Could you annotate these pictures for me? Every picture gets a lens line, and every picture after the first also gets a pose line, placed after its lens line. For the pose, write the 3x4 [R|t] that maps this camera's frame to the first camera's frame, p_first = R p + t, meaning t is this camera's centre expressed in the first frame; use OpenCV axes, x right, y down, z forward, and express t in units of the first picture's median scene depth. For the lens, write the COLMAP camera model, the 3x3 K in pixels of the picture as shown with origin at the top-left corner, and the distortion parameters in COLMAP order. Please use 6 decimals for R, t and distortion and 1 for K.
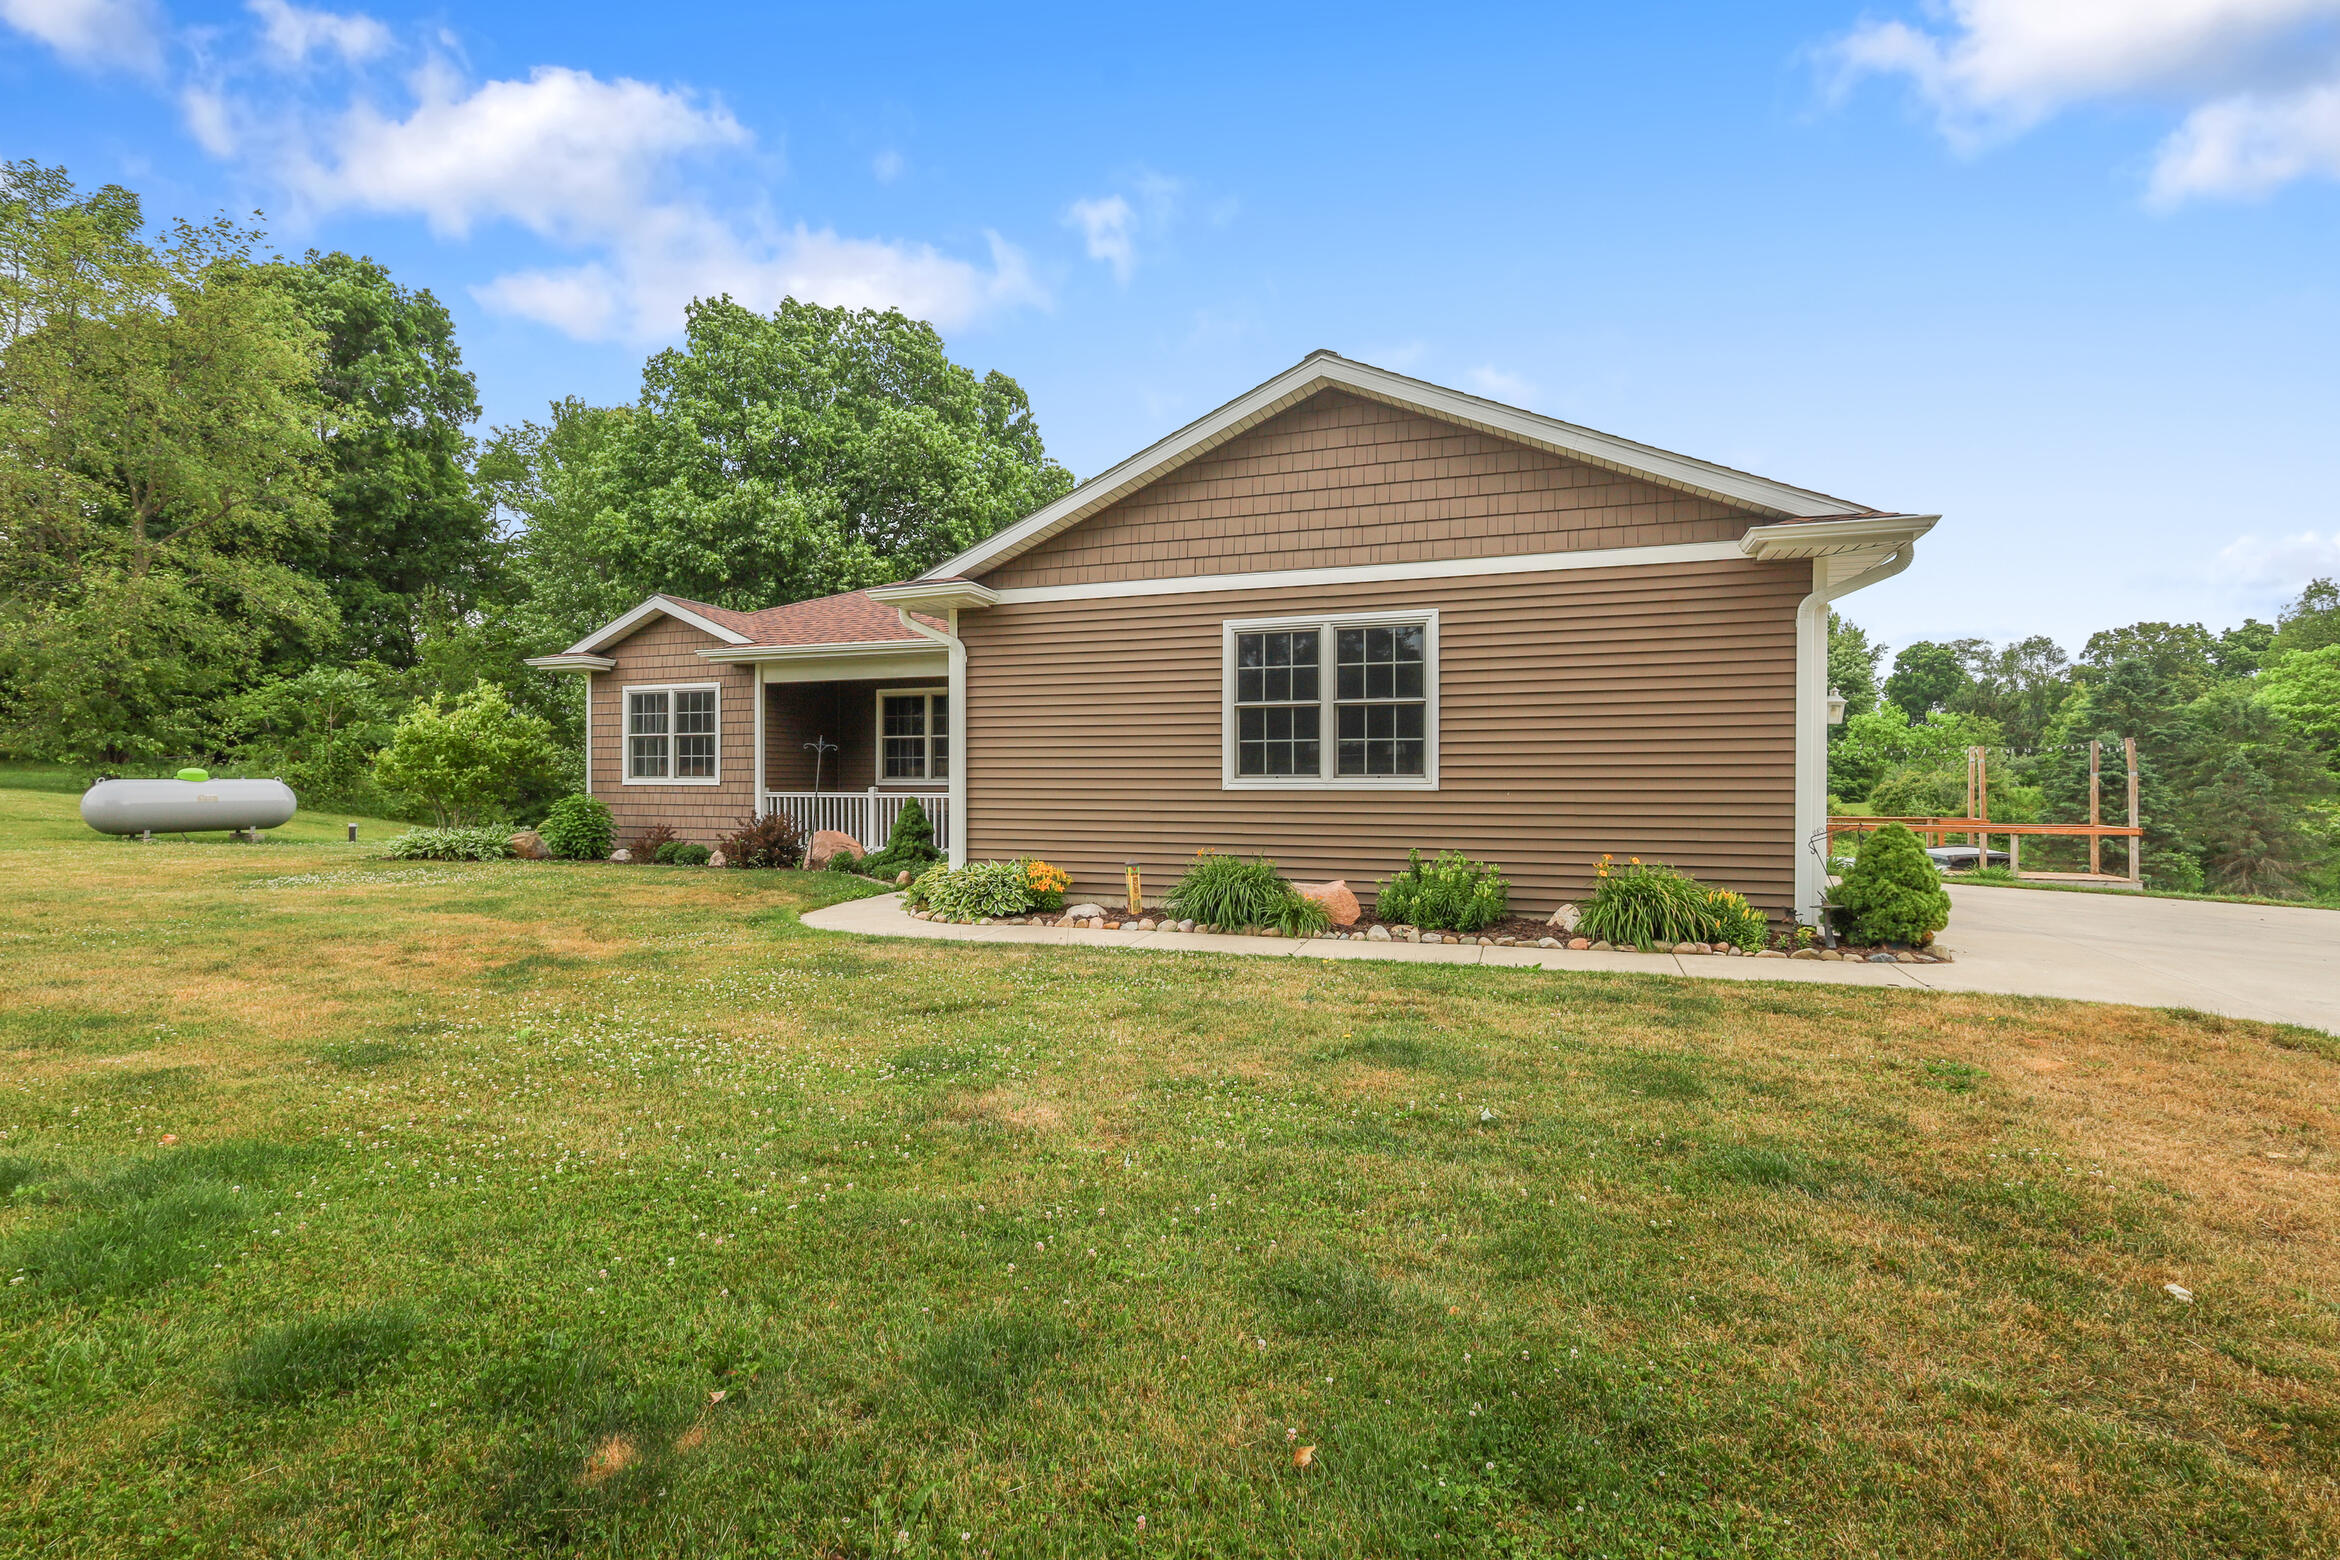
lens RADIAL K [[1084.7, 0, 1172.1], [0, 1084.7, 785.1], [0, 0, 1]] dist [-0.001744, 0.000630]
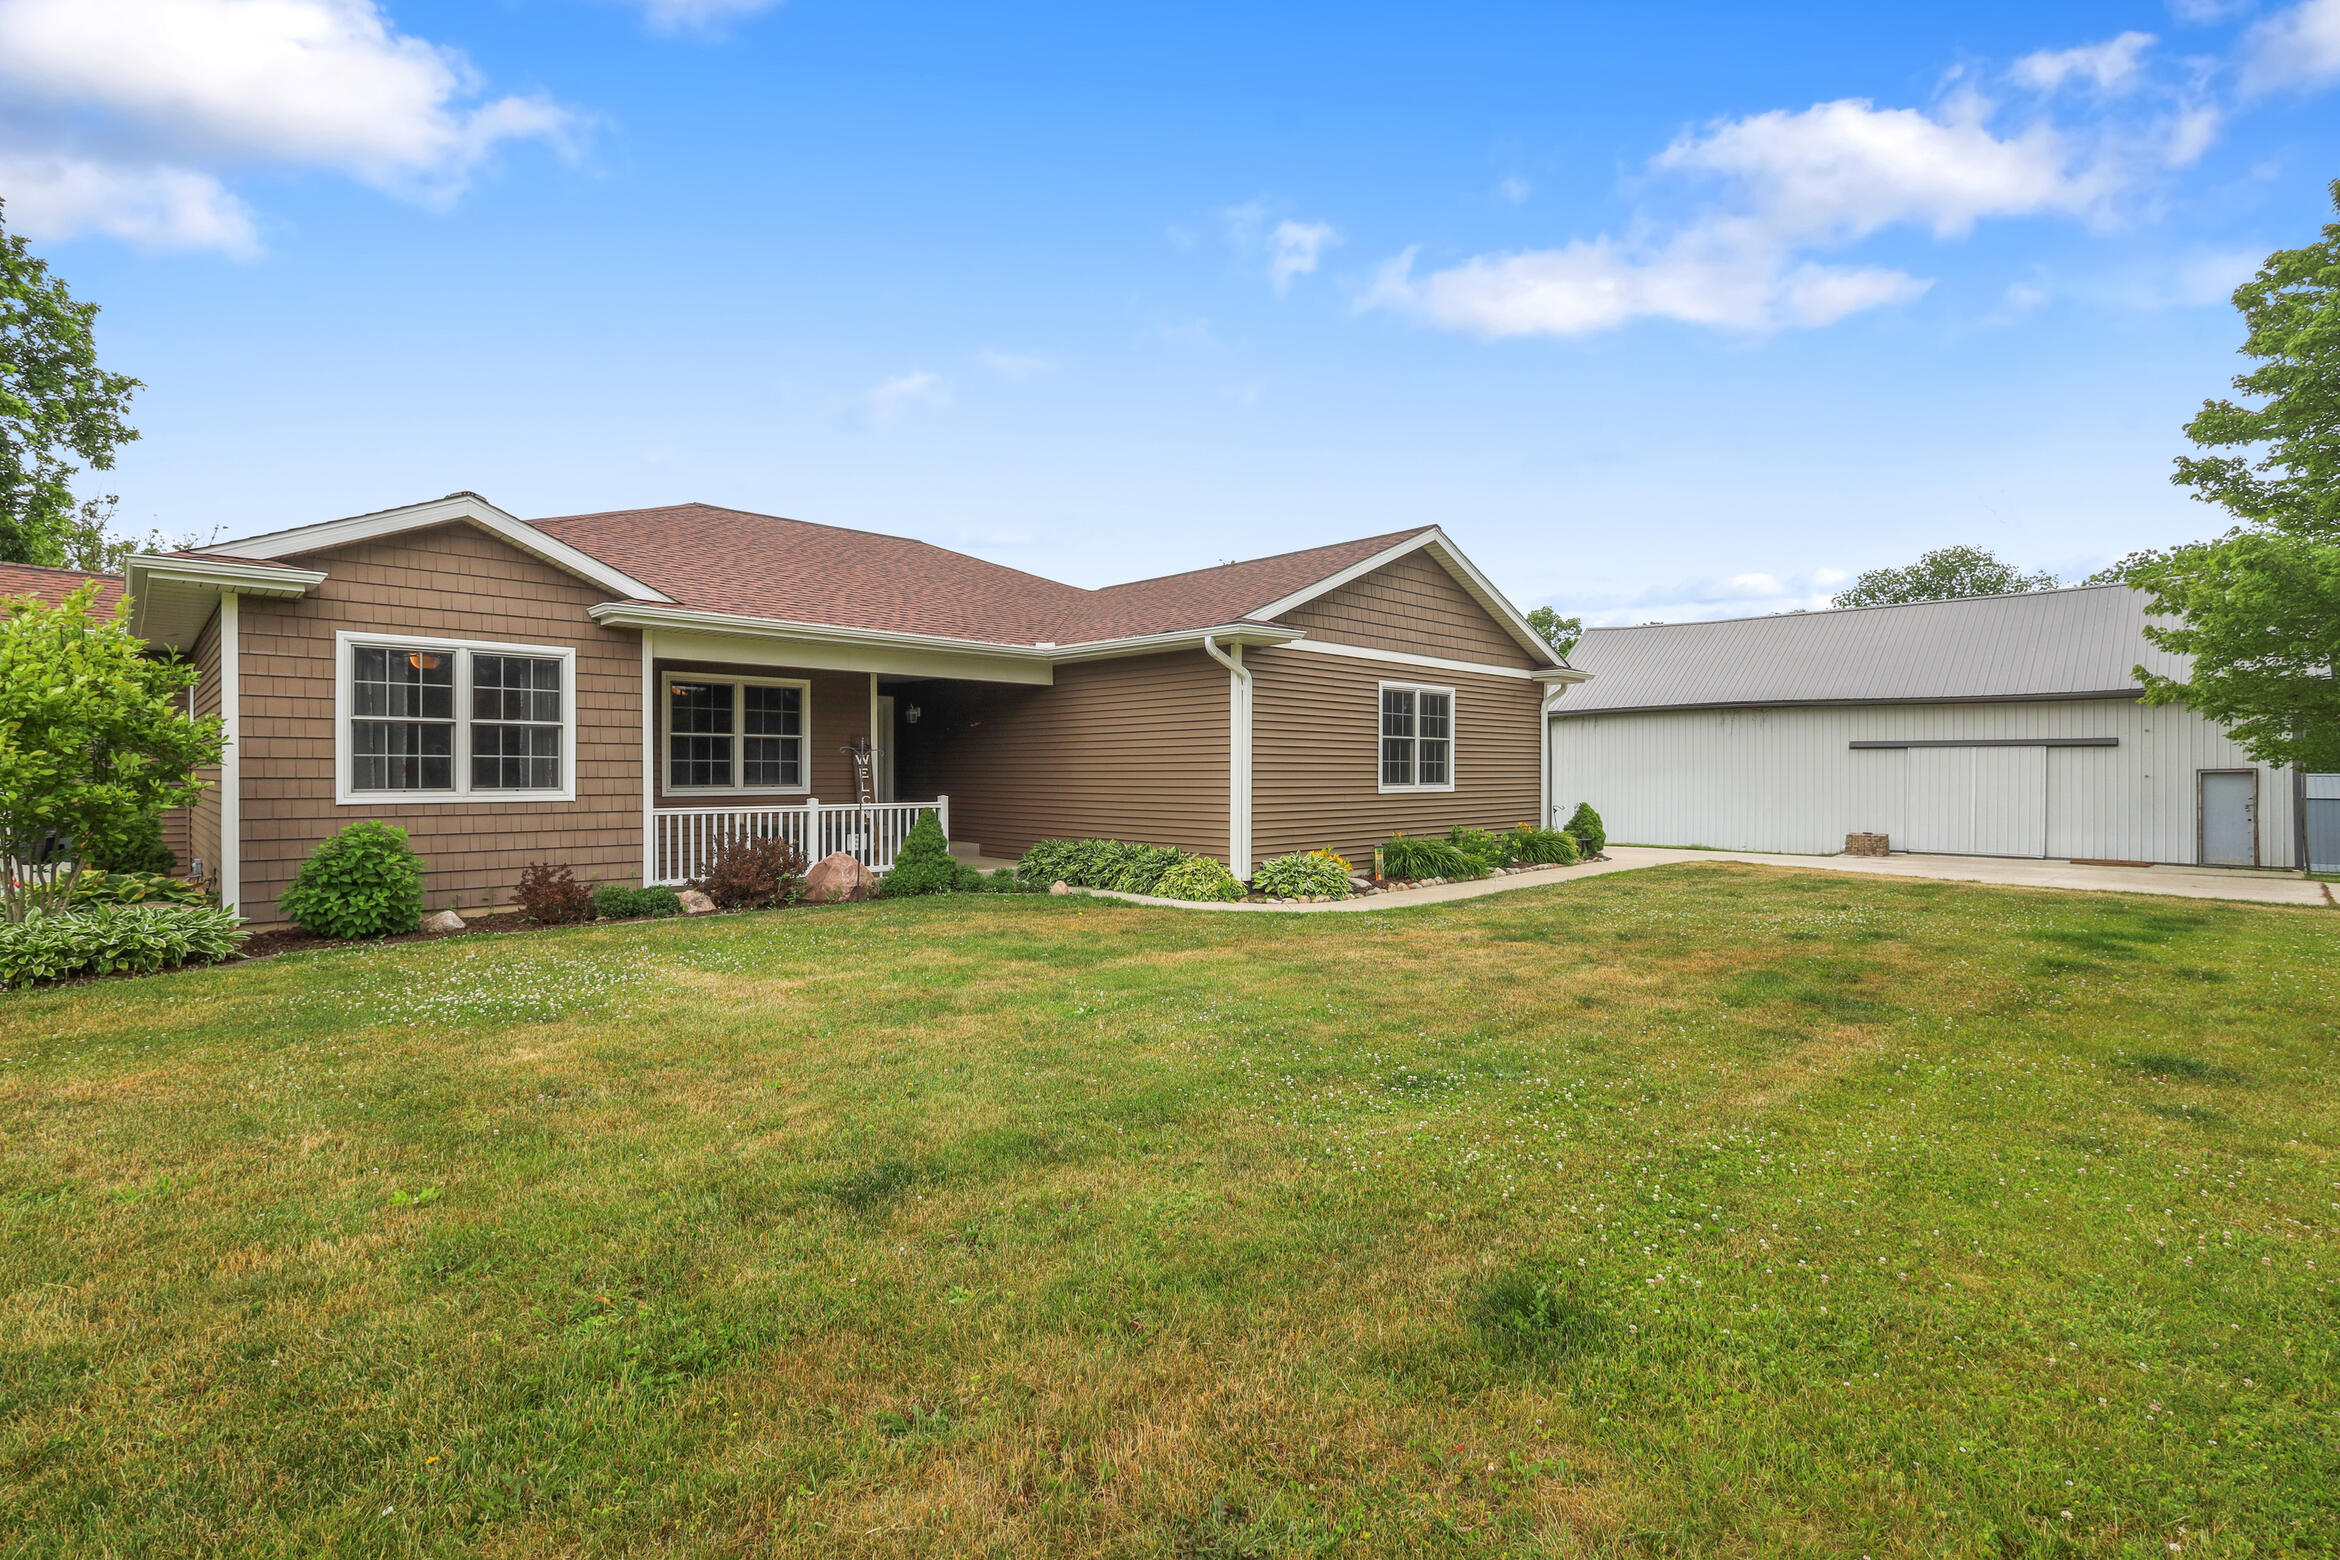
lens RADIAL K [[1084.7, 0, 1172.1], [0, 1084.7, 785.1], [0, 0, 1]] dist [-0.001744, 0.000630]
pose [[0.426156, 0.001246, 0.904649, -0.890843], [0.014636, 0.999859, -0.008272, 0.001118], [-0.904531, 0.016765, 0.426078, 0.389086]]
